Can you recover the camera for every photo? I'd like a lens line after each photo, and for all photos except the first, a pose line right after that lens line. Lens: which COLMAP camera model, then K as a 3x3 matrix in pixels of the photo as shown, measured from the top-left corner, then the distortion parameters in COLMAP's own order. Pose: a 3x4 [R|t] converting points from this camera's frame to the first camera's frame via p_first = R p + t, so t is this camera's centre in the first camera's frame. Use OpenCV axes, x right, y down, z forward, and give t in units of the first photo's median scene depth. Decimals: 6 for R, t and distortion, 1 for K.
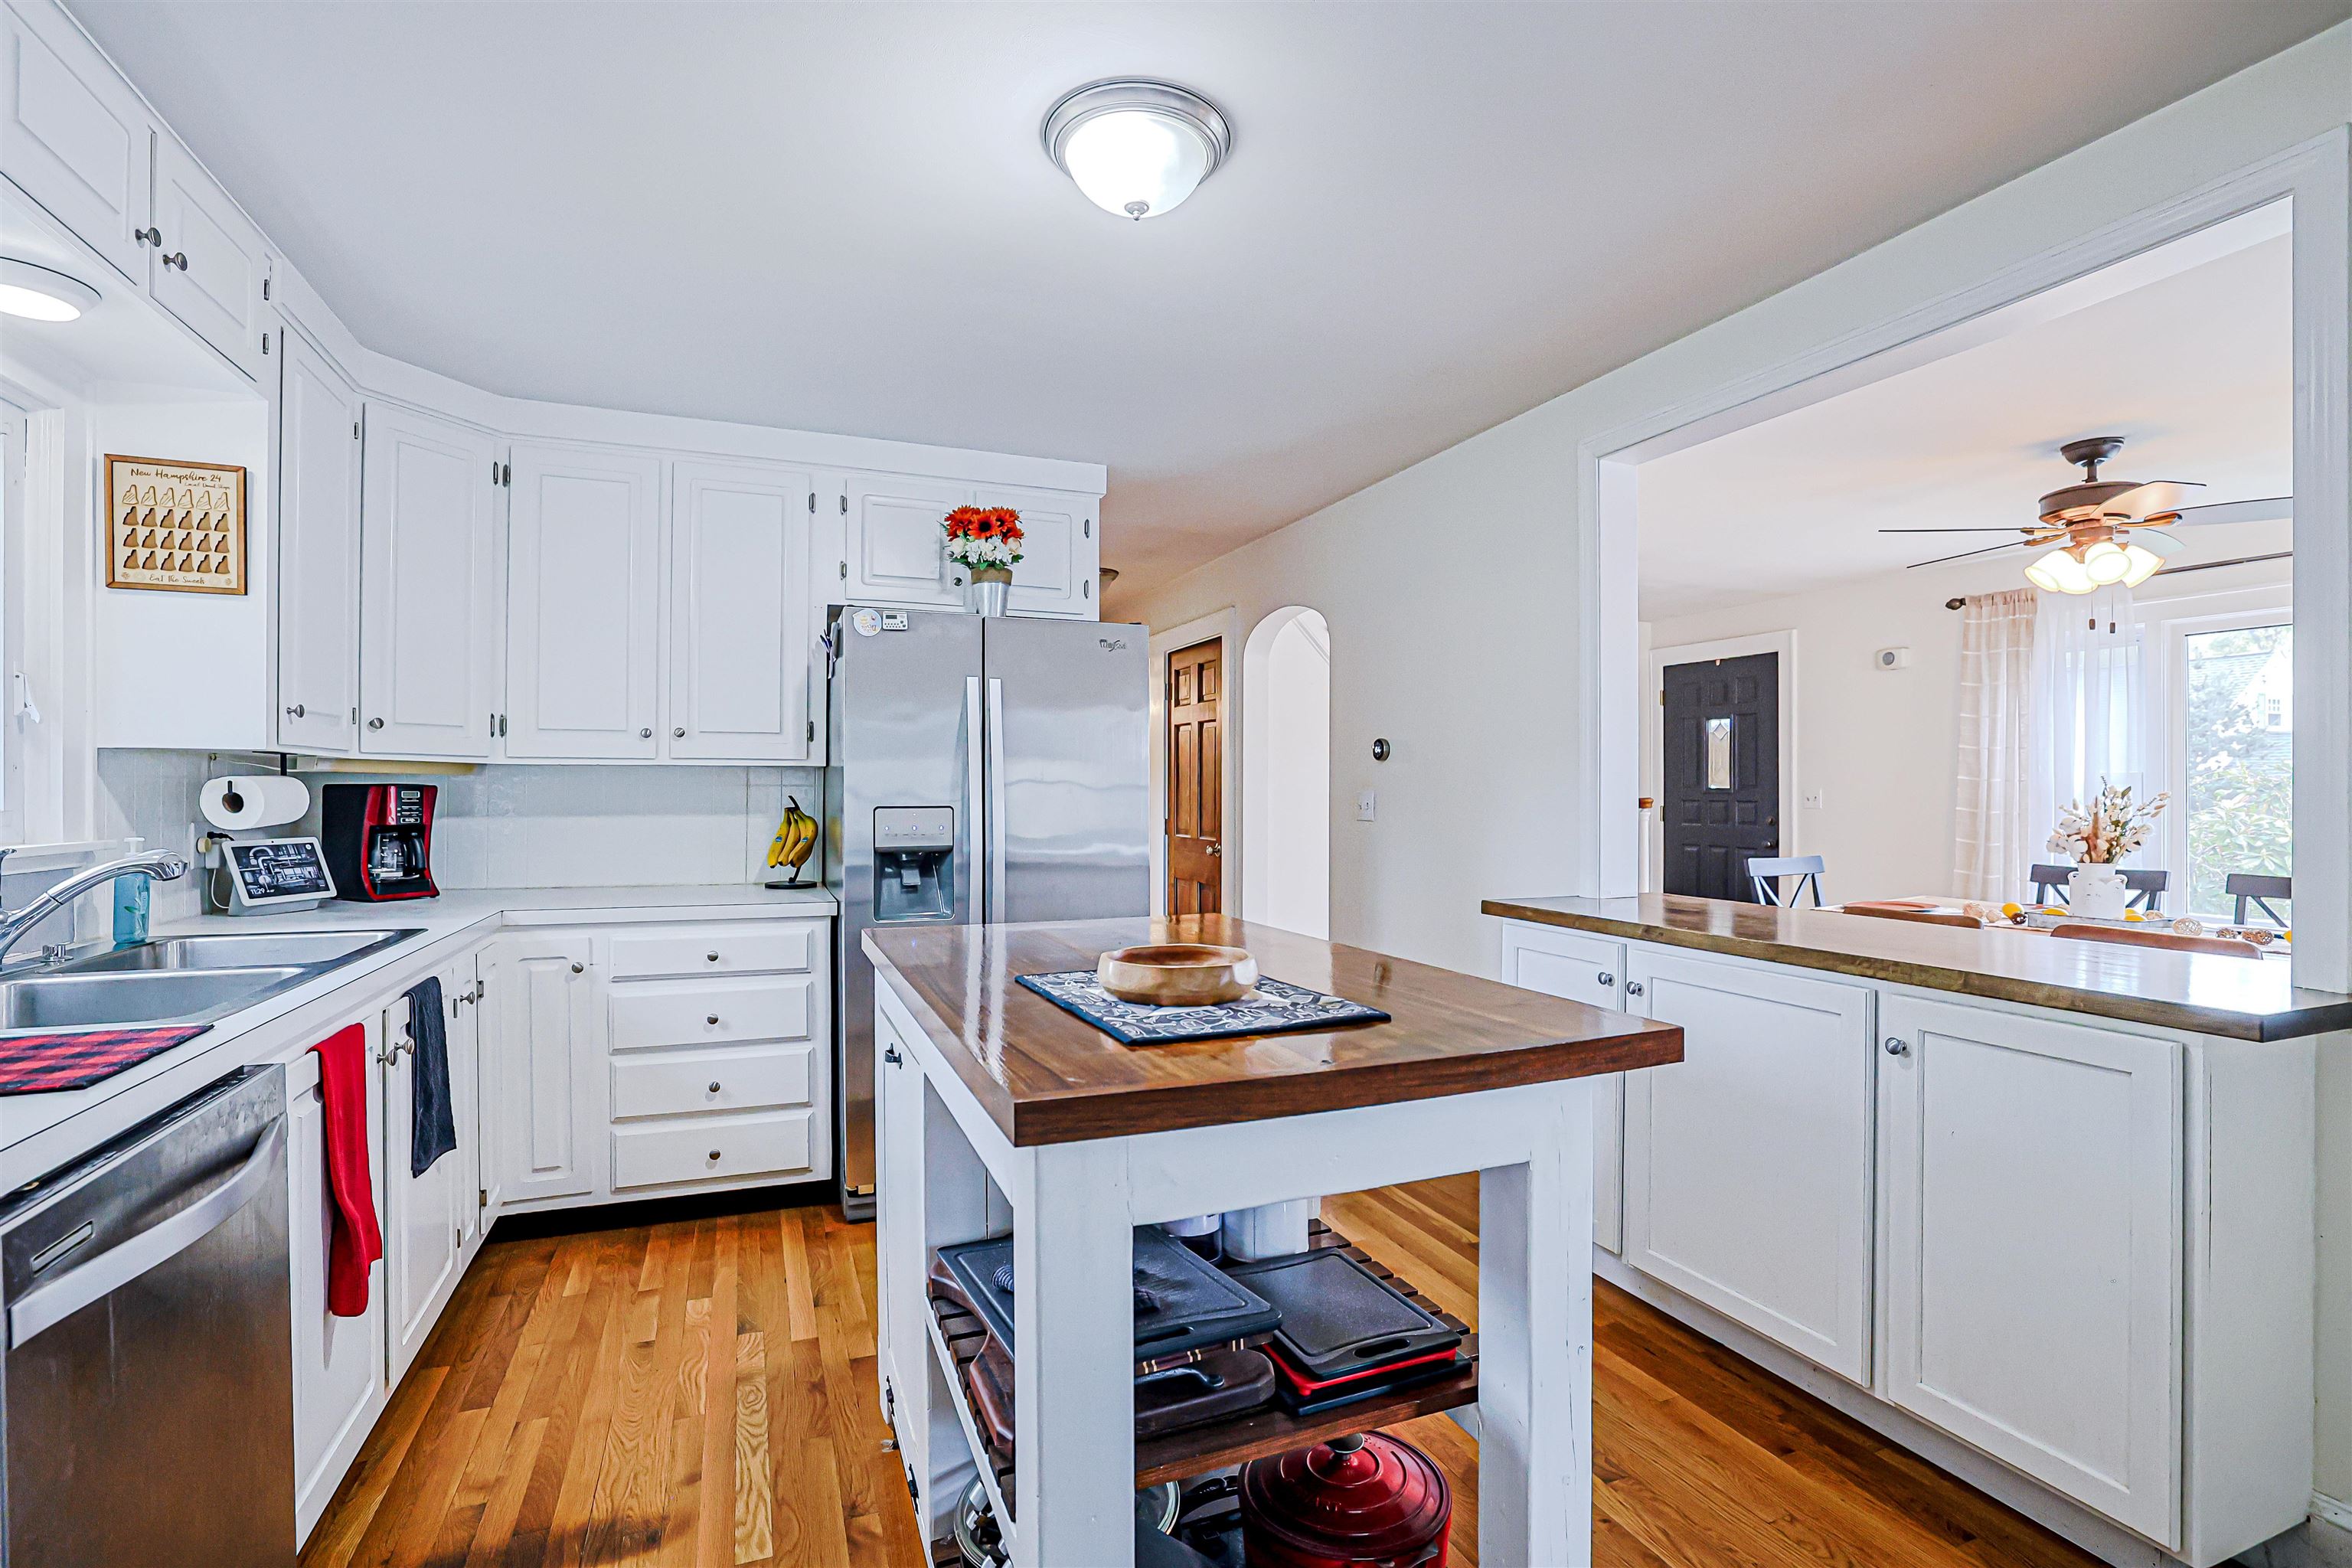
lens RADIAL K [[1081.4, 0, 1168.7], [0, 1081.4, 790.6], [0, 0, 1]] dist [-0.035729, 0.006483]
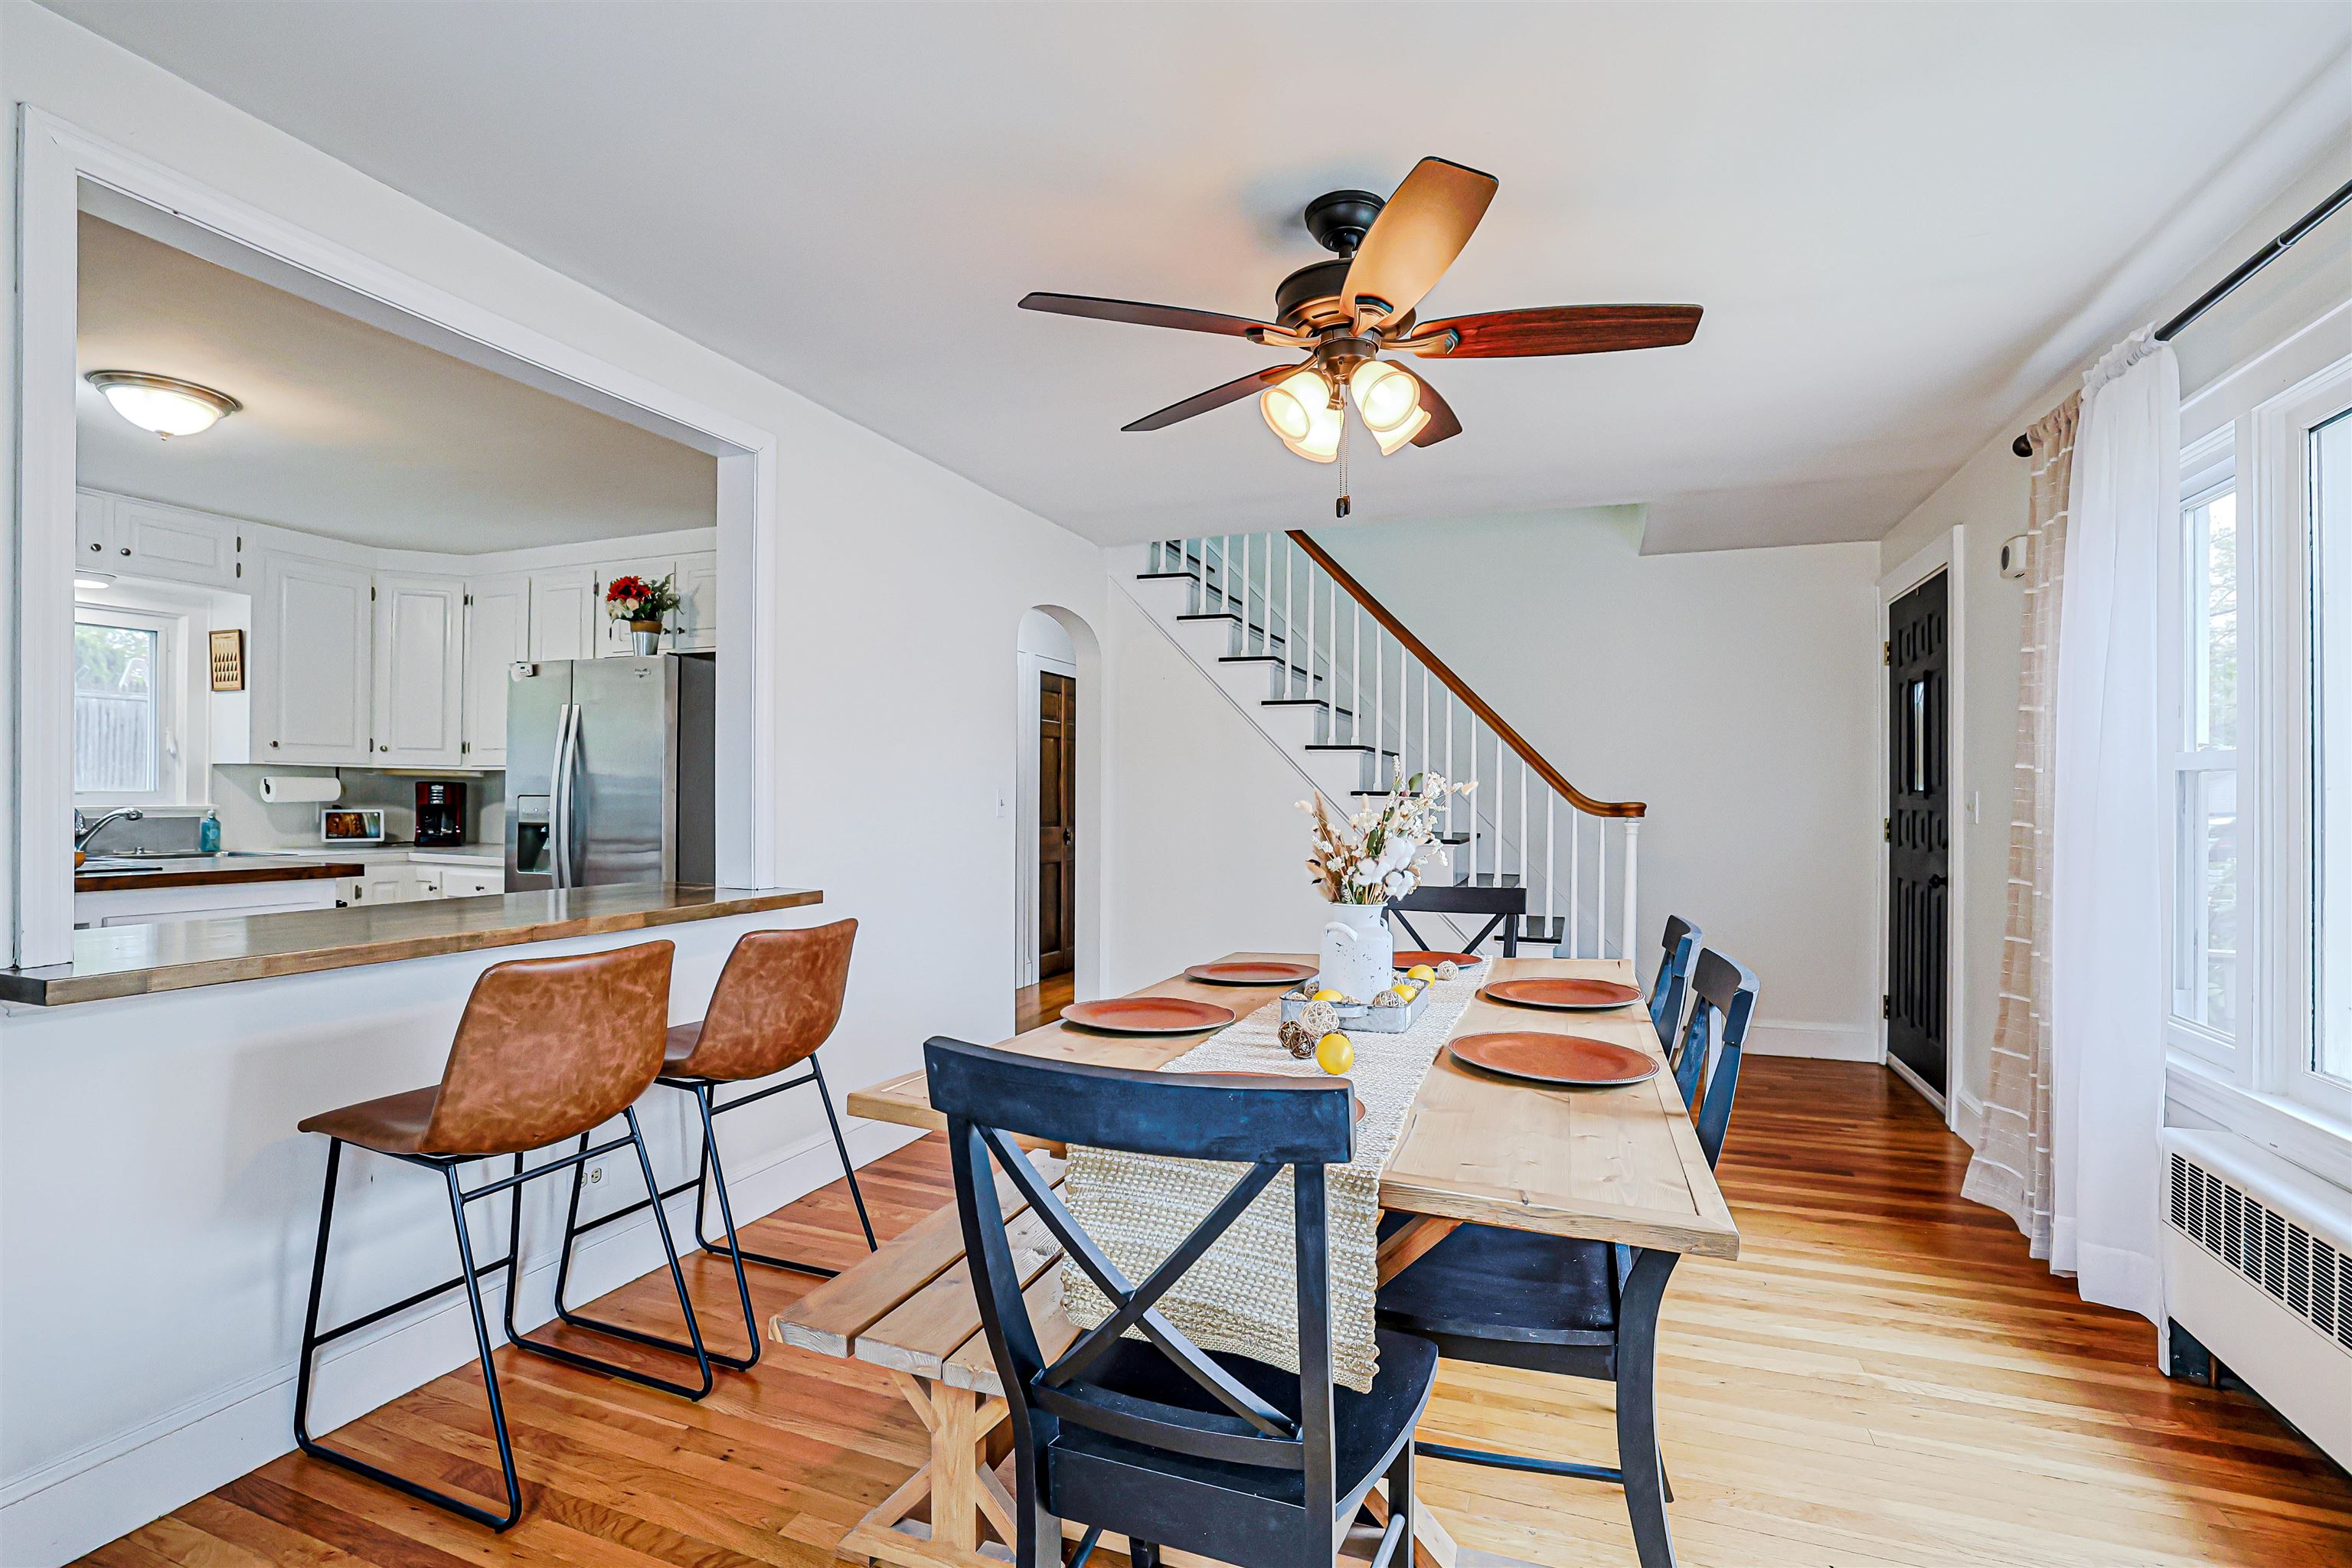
lens RADIAL K [[1081.4, 0, 1195.8], [0, 1081.4, 792.7], [0, 0, 1]] dist [-0.035729, 0.006483]
pose [[0.730847, 0.001362, -0.682540, 1.348023], [-0.006619, 0.999965, -0.005093, 0.011899], [0.682509, 0.008240, 0.730831, 0.532670]]
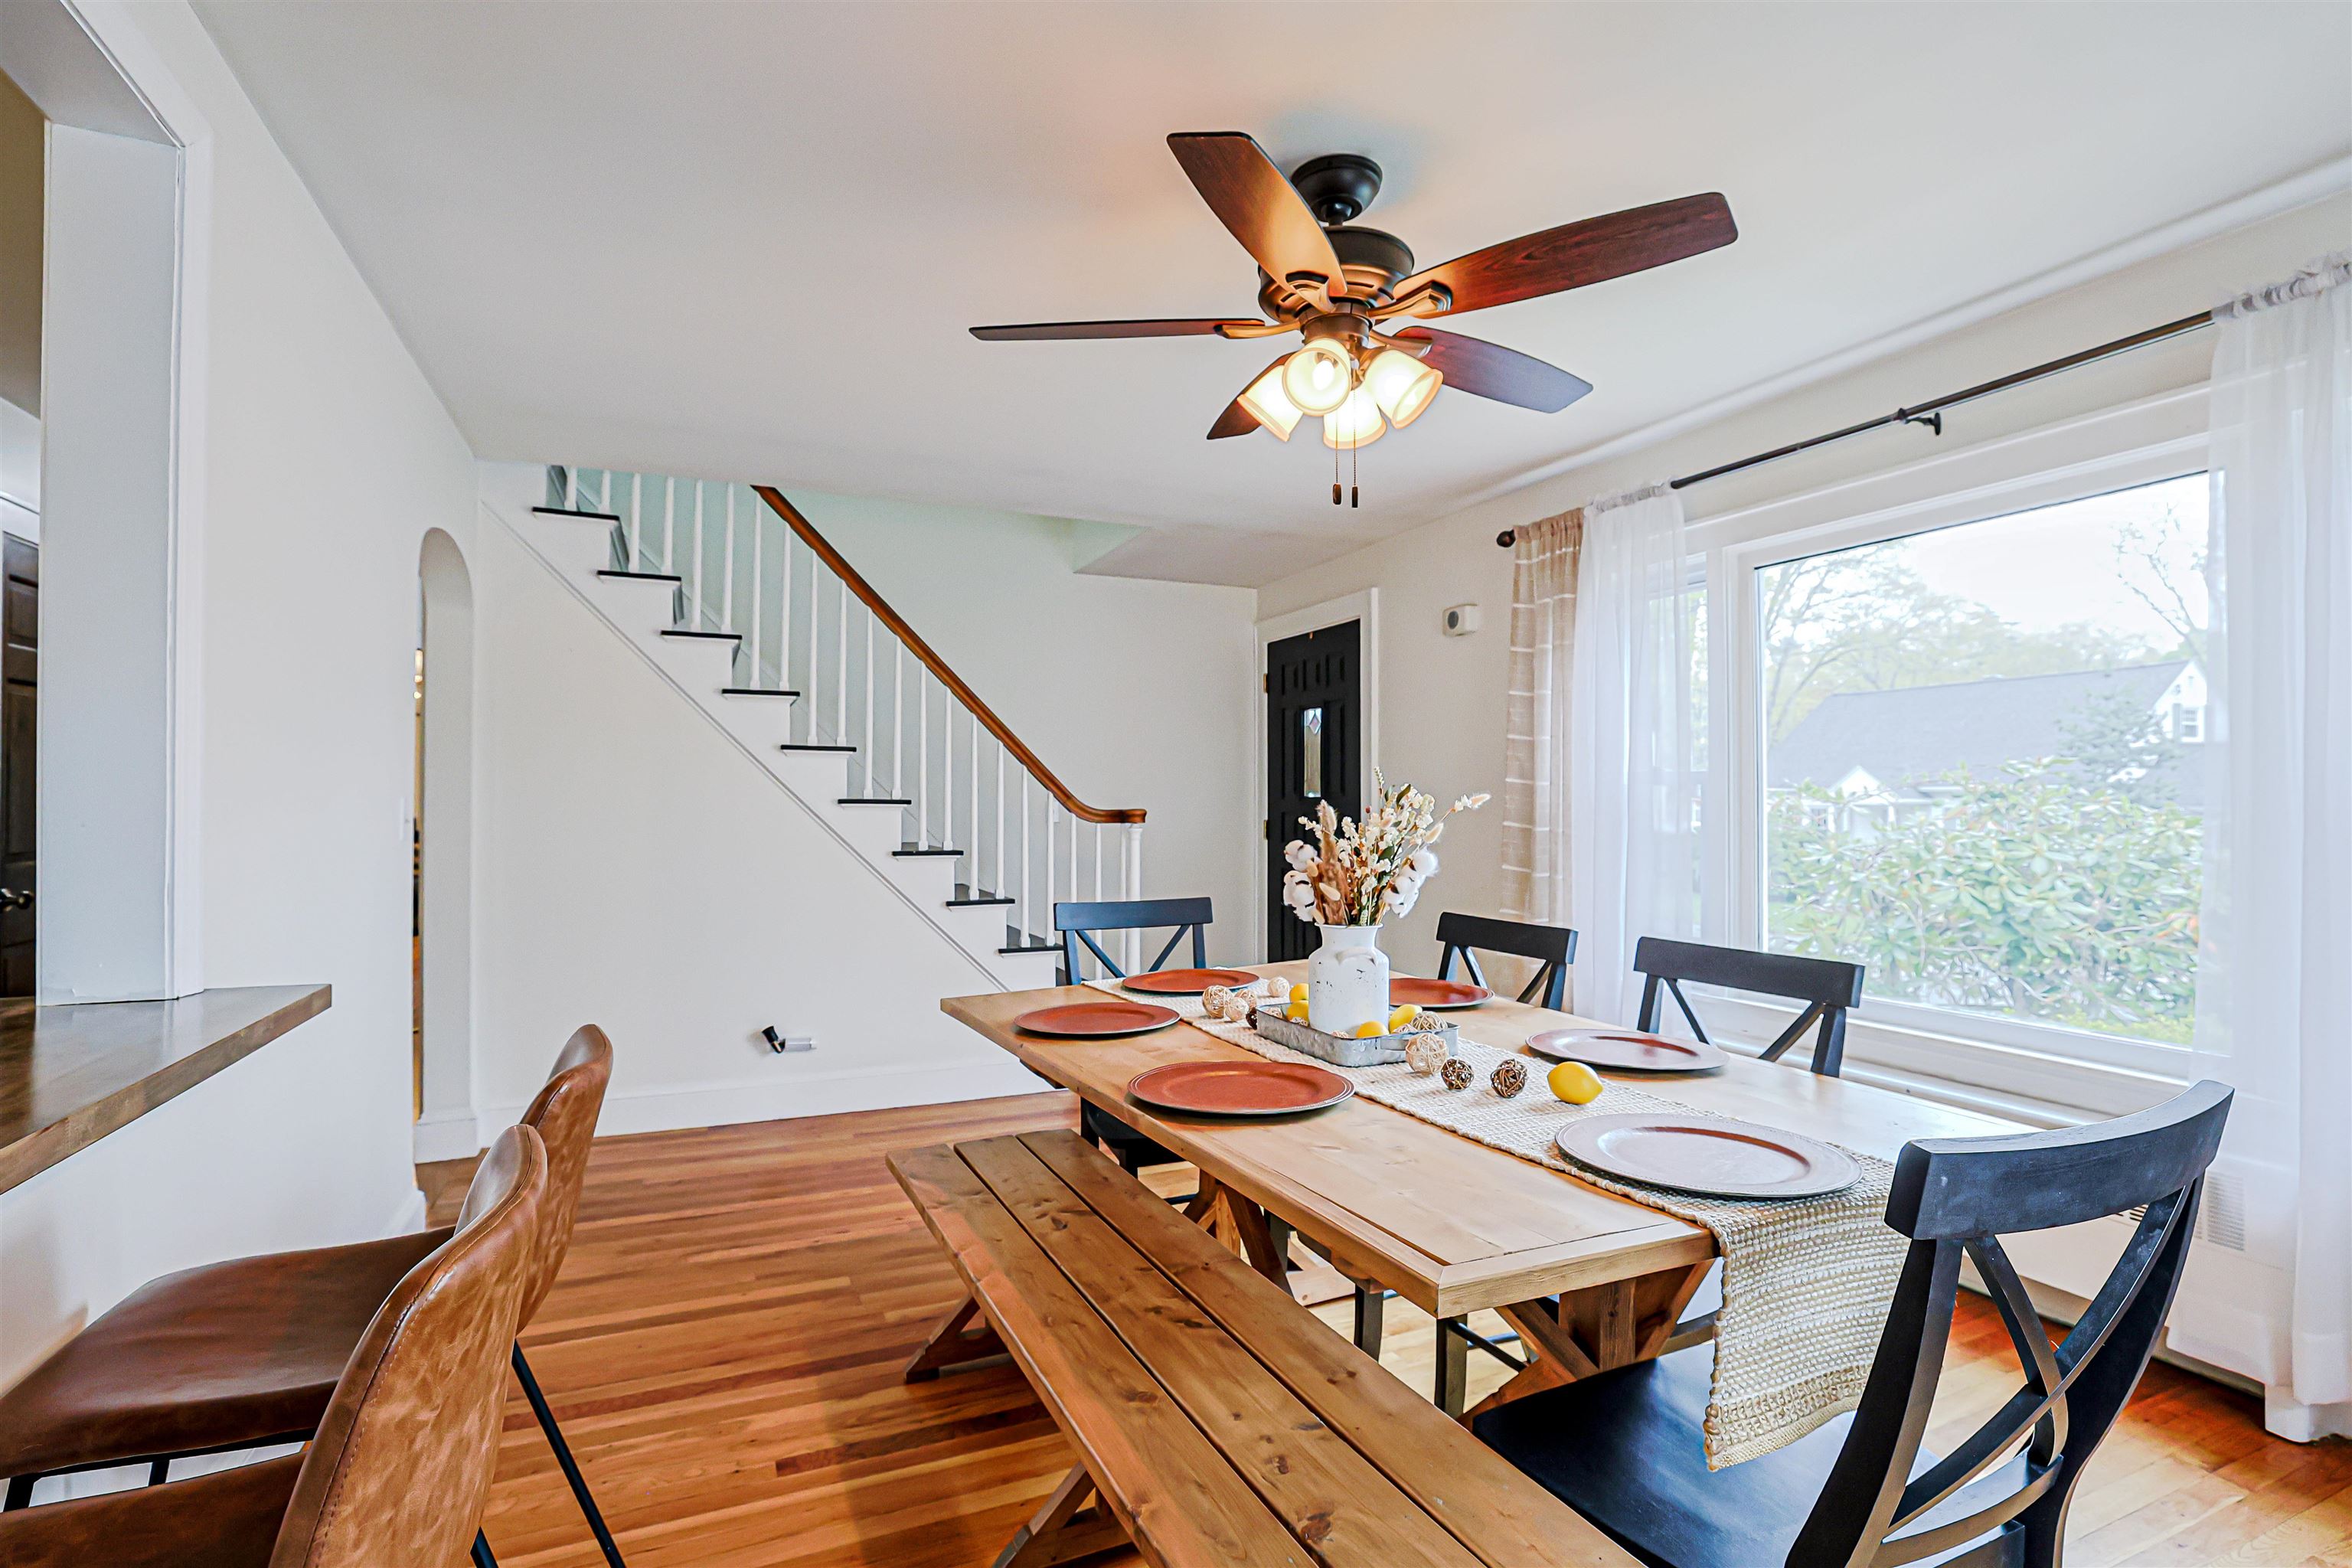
lens RADIAL K [[1081.4, 0, 1160.3], [0, 1081.4, 792.3], [0, 0, 1]] dist [-0.035729, 0.006483]
pose [[0.999712, 0.000698, 0.023997, 0.821918], [-0.000449, 0.999946, -0.010367, 0.006310], [-0.024003, 0.010353, 0.999658, 0.464750]]
